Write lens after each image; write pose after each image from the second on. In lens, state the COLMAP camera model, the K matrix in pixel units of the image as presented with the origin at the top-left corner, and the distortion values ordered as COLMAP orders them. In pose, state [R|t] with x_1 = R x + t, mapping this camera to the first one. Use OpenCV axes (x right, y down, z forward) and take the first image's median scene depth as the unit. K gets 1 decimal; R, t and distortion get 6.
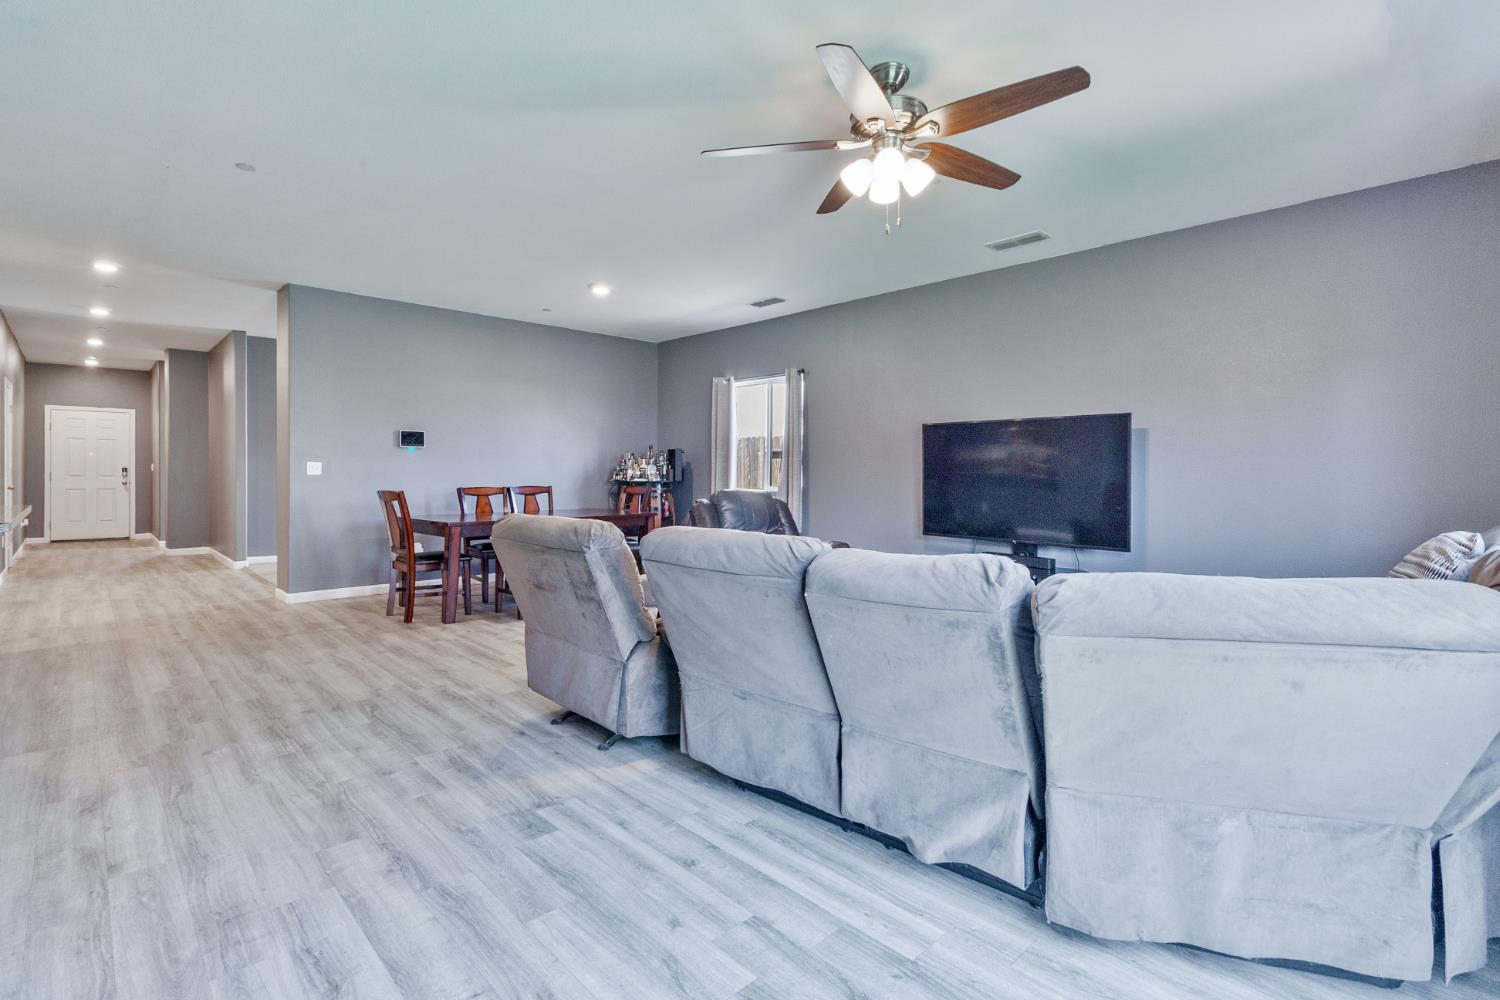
lens RADIAL K [[705.5, 0, 748.9], [0, 705.5, 481.6], [0, 0, 1]] dist [0.001797, 0.000345]
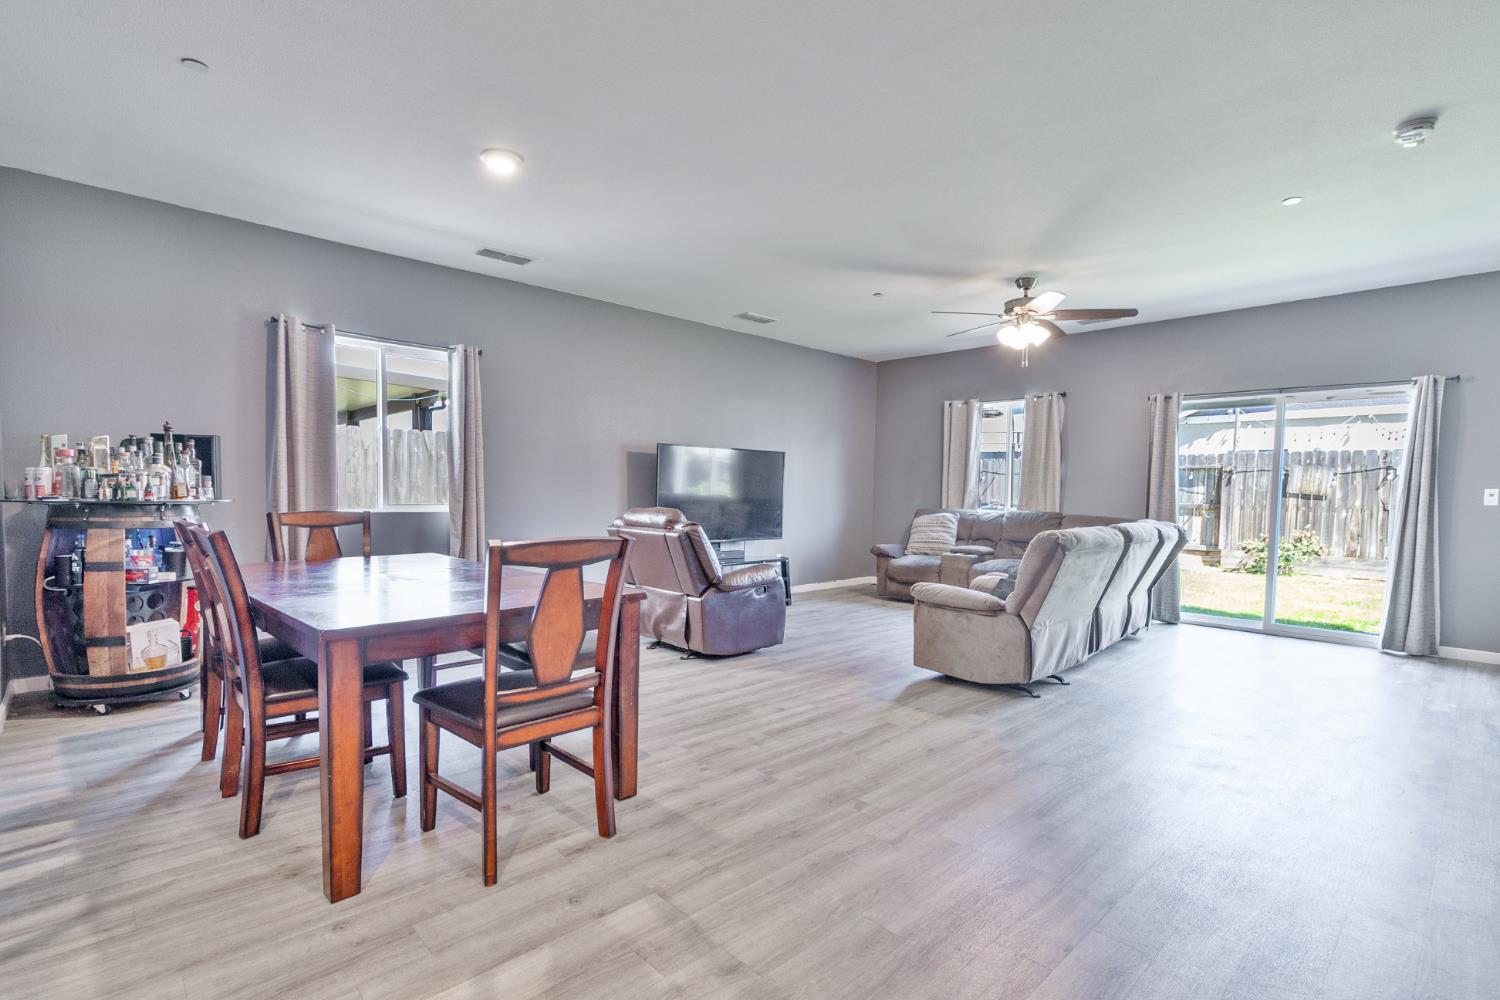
lens RADIAL K [[704.2, 0, 759.2], [0, 704.2, 531.3], [0, 0, 1]] dist [0.000453, -0.000157]
pose [[-0.001436, -0.063533, 0.997979, -0.613948], [-0.002156, 0.997978, 0.063530, -0.011035], [-0.999997, -0.002061, -0.001570, 0.613990]]
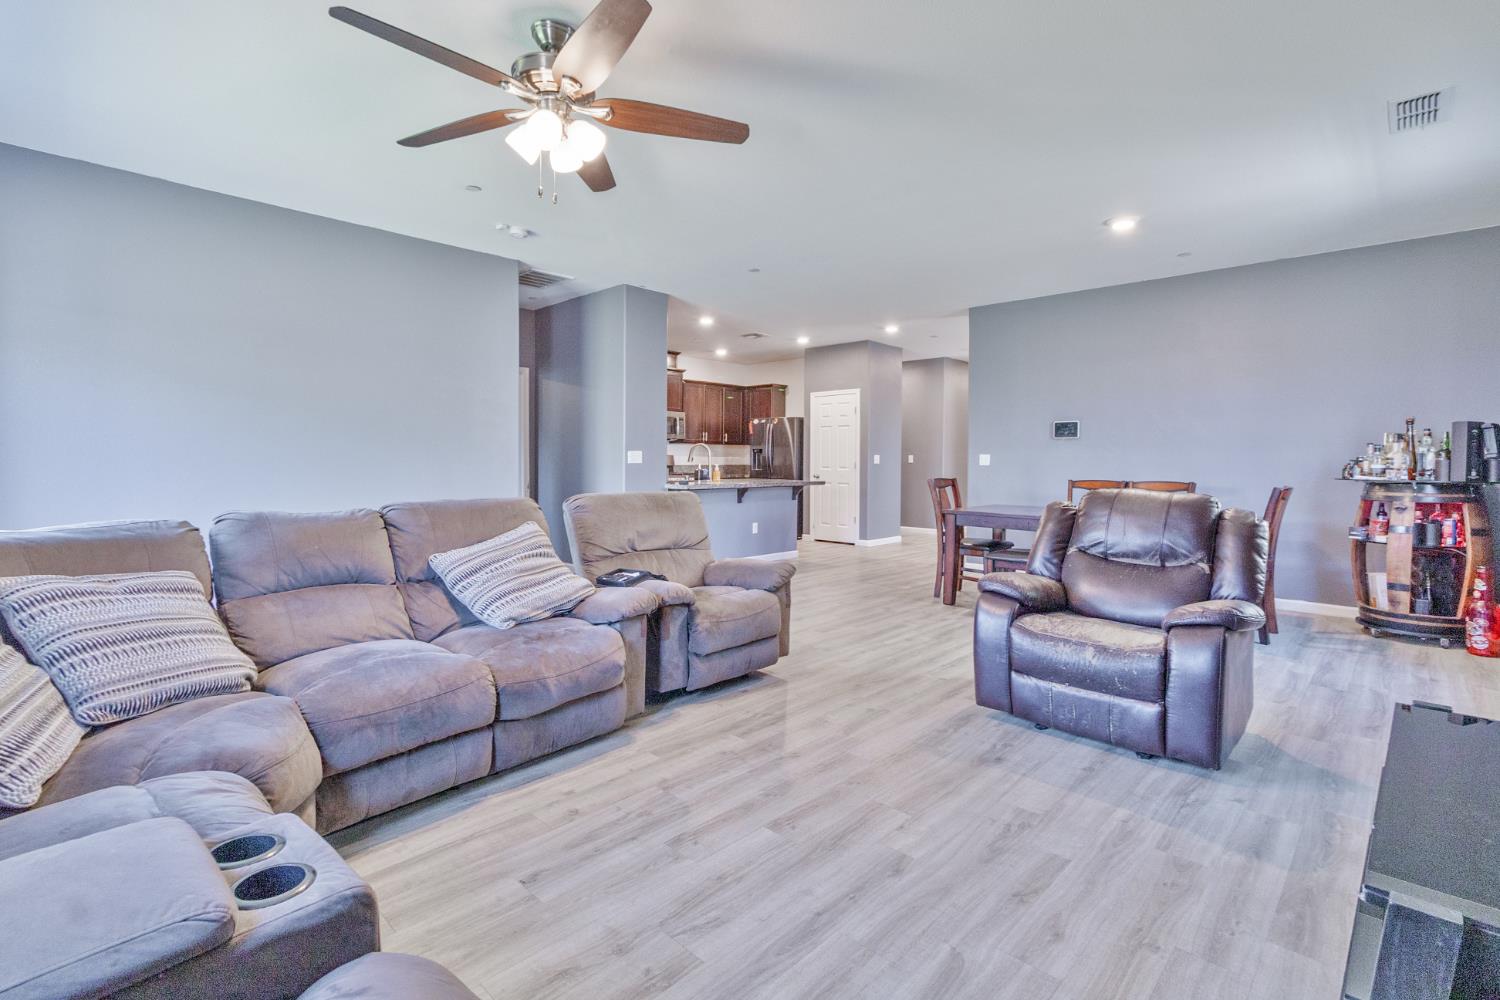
lens RADIAL K [[692.2, 0, 749.4], [0, 692.2, 470.8], [0, 0, 1]] dist [0.001029, 0.000716]
pose [[0.041383, 0.009446, -0.999099, 0.408818], [-0.020673, 0.999749, 0.008596, -0.001713], [0.998929, 0.020299, 0.041568, 0.441649]]
